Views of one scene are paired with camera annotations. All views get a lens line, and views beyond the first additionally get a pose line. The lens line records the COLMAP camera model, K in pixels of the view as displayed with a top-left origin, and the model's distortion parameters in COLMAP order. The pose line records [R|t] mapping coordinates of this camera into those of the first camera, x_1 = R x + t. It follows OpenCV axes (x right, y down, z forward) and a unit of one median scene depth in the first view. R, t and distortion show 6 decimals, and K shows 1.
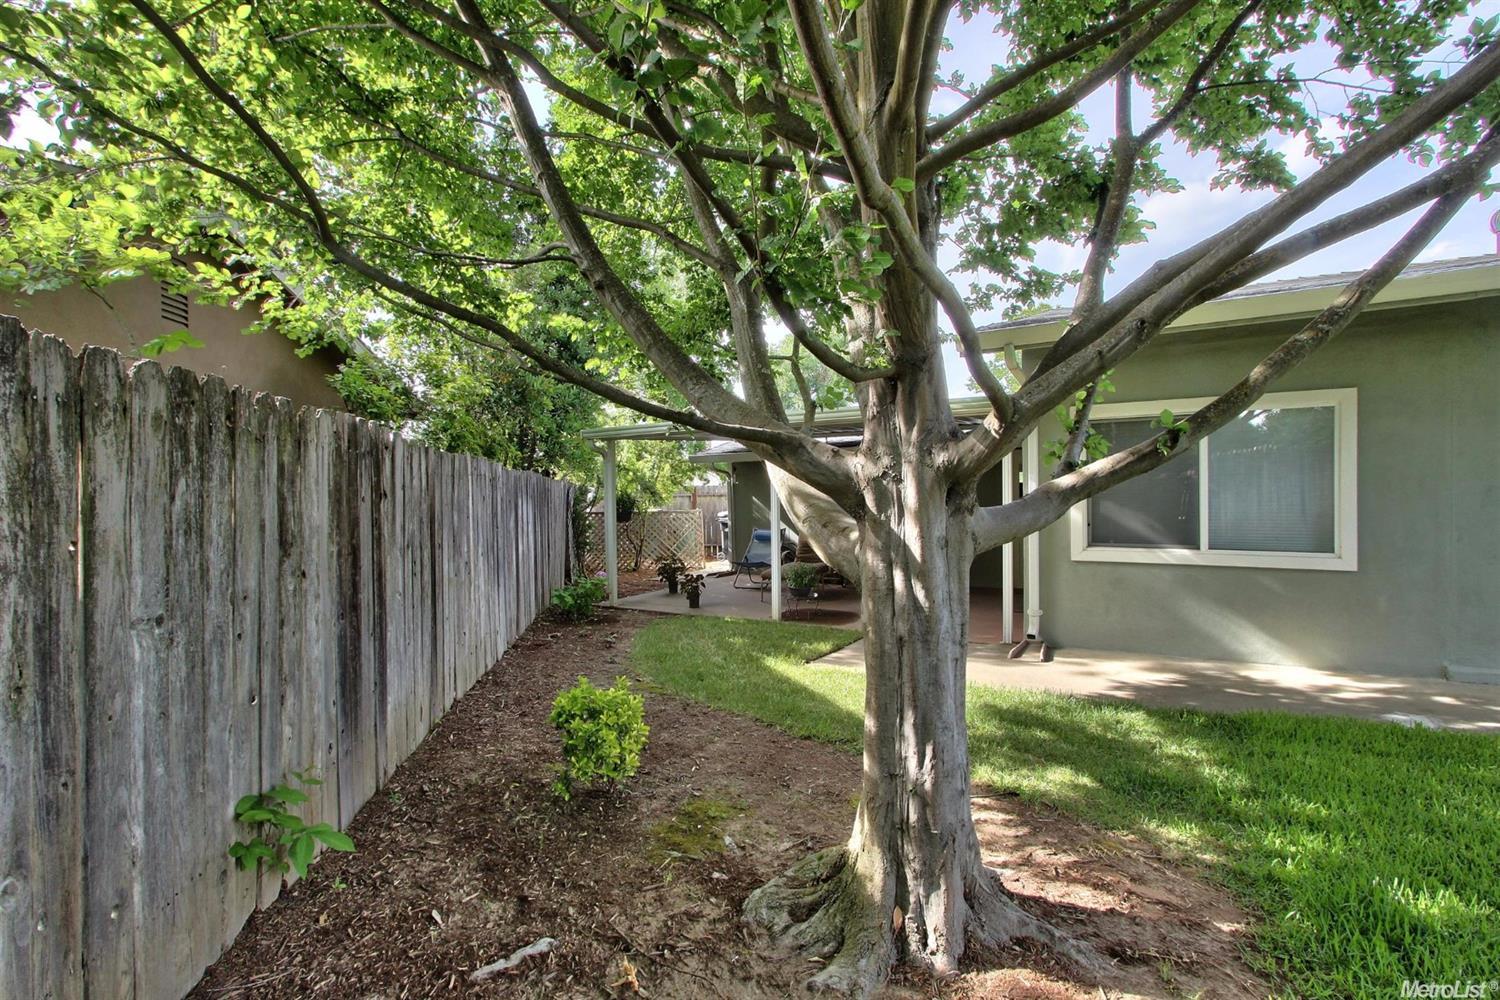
lens RADIAL K [[711.0, 0, 749.1], [0, 711.0, 497.5], [0, 0, 1]] dist [-0.006607, 0.000605]
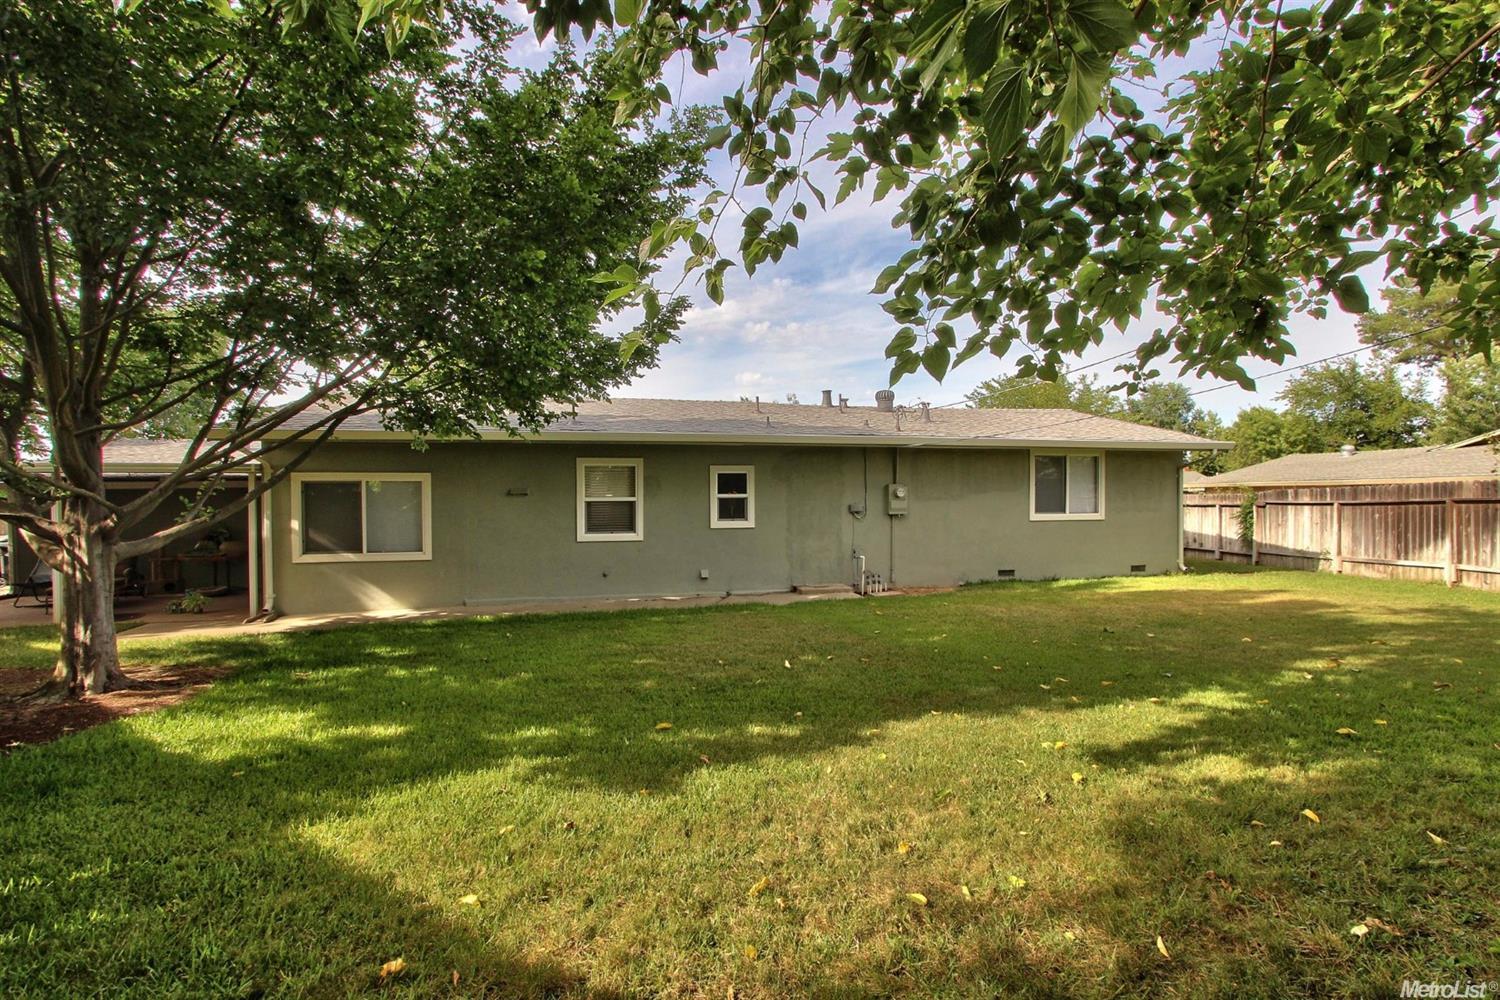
lens RADIAL K [[711.0, 0, 755.0], [0, 711.0, 502.0], [0, 0, 1]] dist [-0.006607, 0.000605]
pose [[0.714860, -0.000917, 0.699267, 0.072496], [0.004395, 0.999985, -0.003181, -0.056406], [-0.699253, 0.005347, 0.714854, -1.176609]]
